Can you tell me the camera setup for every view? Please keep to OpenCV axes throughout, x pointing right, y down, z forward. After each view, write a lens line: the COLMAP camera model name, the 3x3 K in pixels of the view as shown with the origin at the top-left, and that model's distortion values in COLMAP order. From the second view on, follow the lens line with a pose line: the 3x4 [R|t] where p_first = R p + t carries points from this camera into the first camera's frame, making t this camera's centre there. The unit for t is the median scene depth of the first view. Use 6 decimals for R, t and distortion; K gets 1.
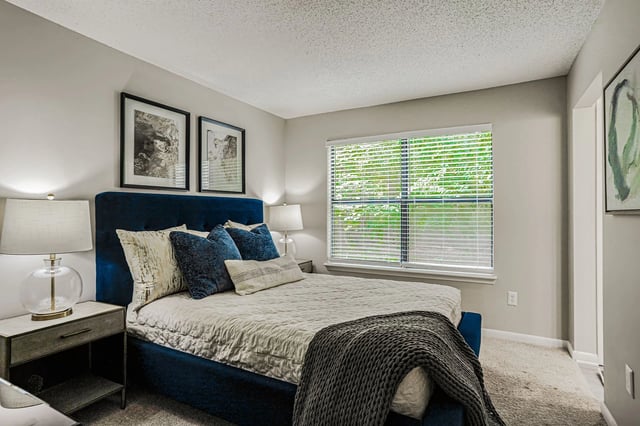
lens RADIAL K [[336.4, 0, 318.2], [0, 336.4, 212.4], [0, 0, 1]] dist [-0.037294, 0.021895]
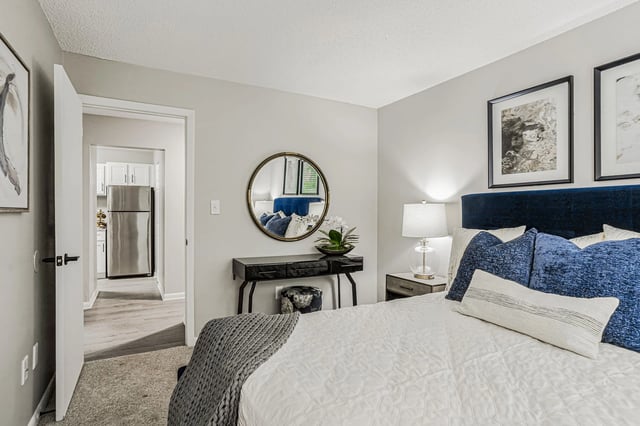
lens RADIAL K [[336.4, 0, 317.7], [0, 336.4, 211.5], [0, 0, 1]] dist [-0.037294, 0.021895]
pose [[-0.528202, 0.003734, -0.849111, 0.588637], [0.002267, 0.999993, 0.002987, -0.004449], [0.849116, -0.000348, -0.528207, 1.023143]]
